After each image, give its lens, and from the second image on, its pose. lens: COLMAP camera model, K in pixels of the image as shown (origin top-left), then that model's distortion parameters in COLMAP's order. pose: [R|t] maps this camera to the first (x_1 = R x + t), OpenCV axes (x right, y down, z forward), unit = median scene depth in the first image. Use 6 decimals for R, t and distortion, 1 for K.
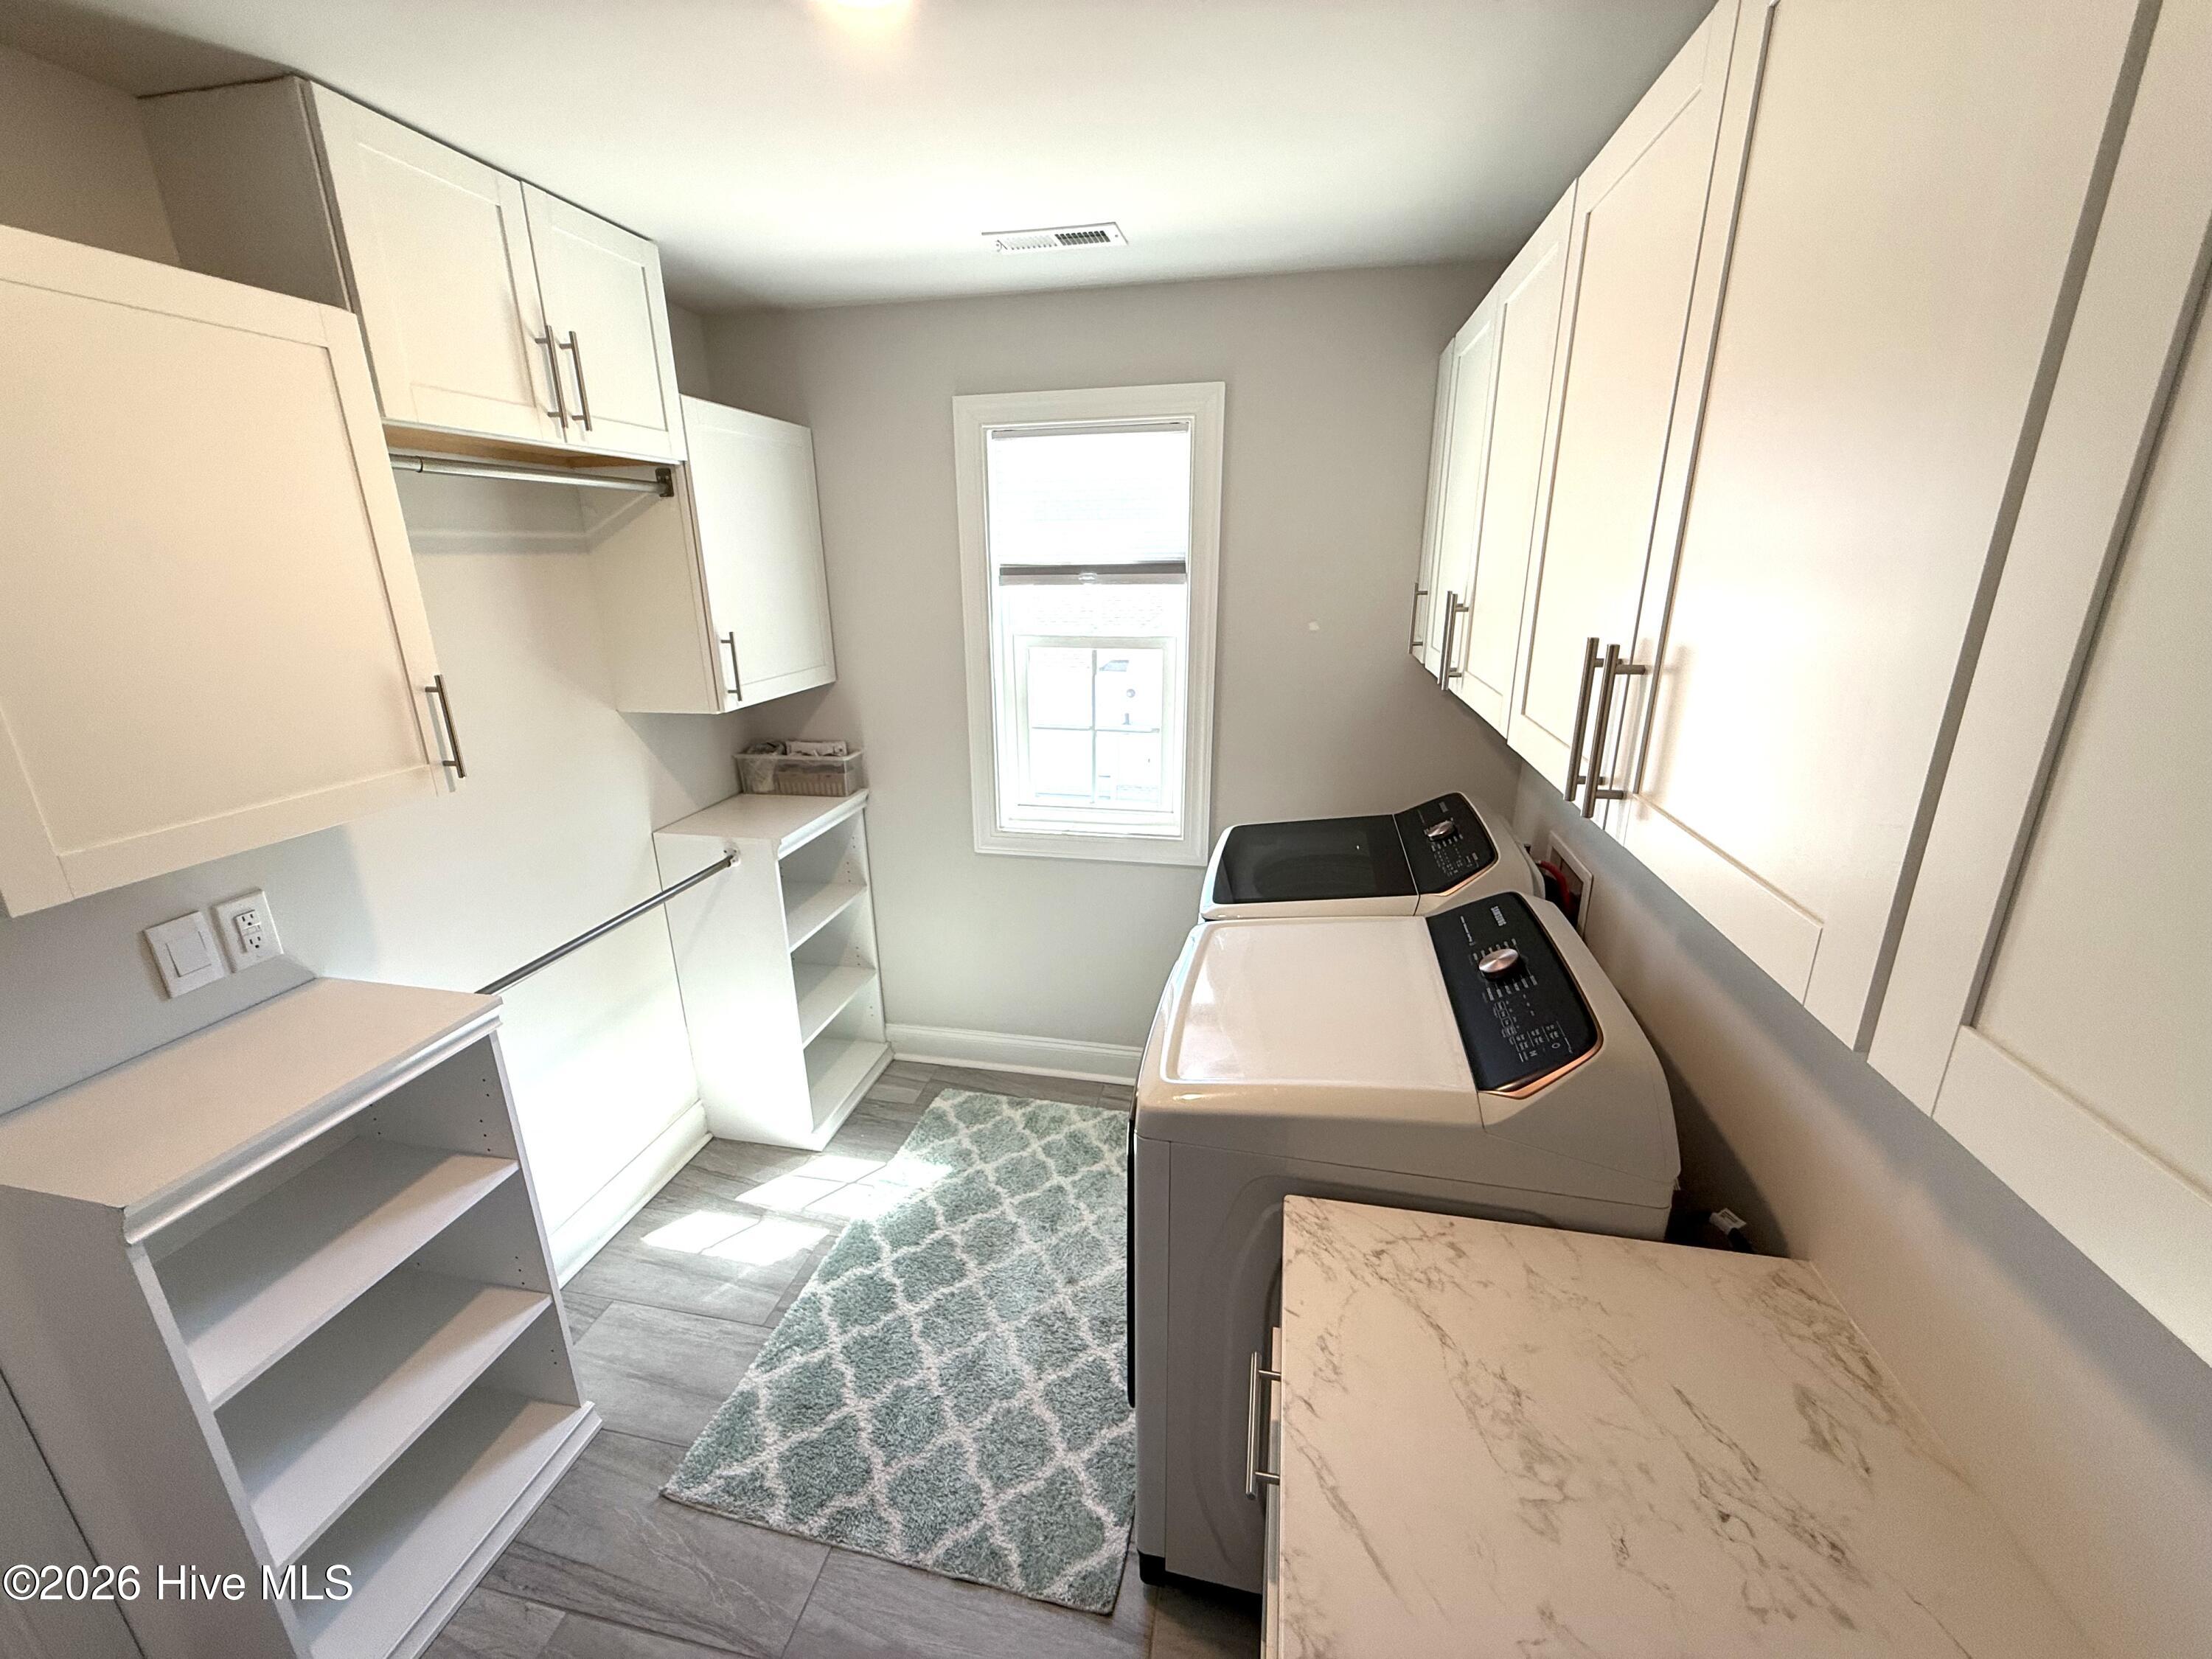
lens RADIAL K [[880.9, 0, 1105.0], [0, 880.9, 828.0], [0, 0, 1]] dist [-0.001239, -0.000077]
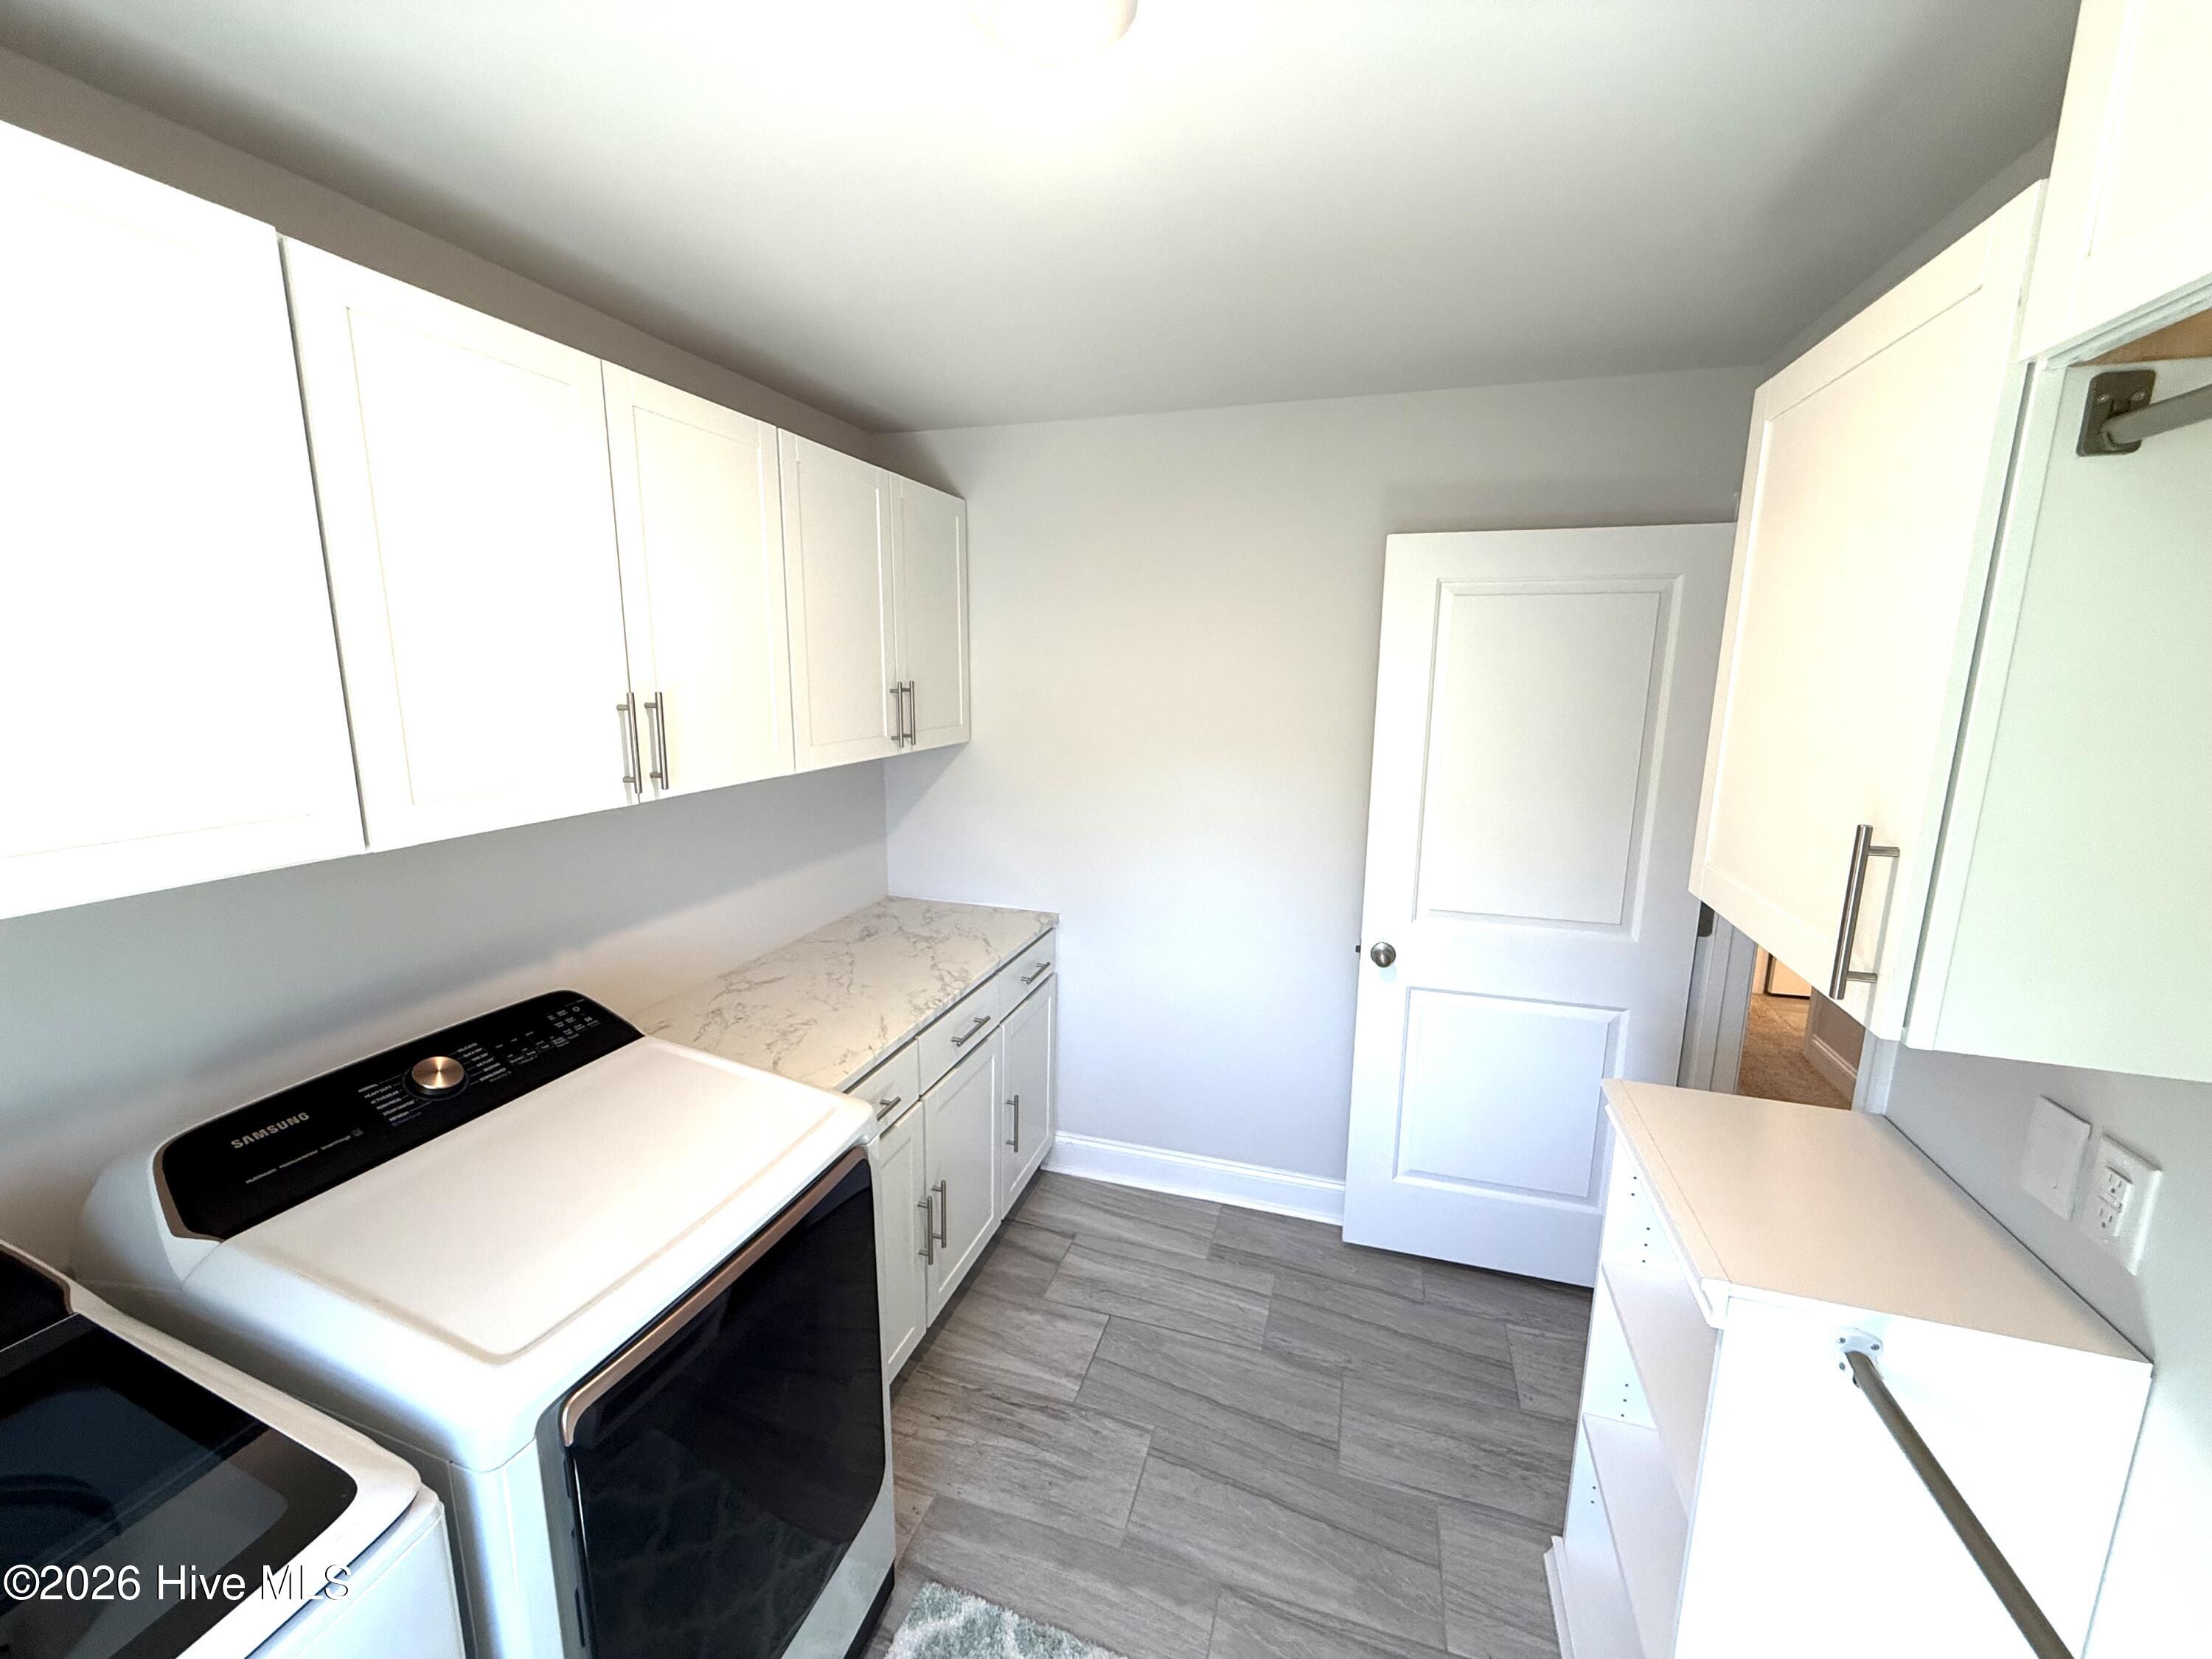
lens RADIAL K [[880.9, 0, 1098.8], [0, 880.9, 826.6], [0, 0, 1]] dist [-0.001239, -0.000077]
pose [[-0.994007, -0.014823, 0.108306, -0.313851], [0.037289, 0.885364, 0.463401, -0.449808], [-0.102759, 0.464662, -0.879505, 1.527851]]
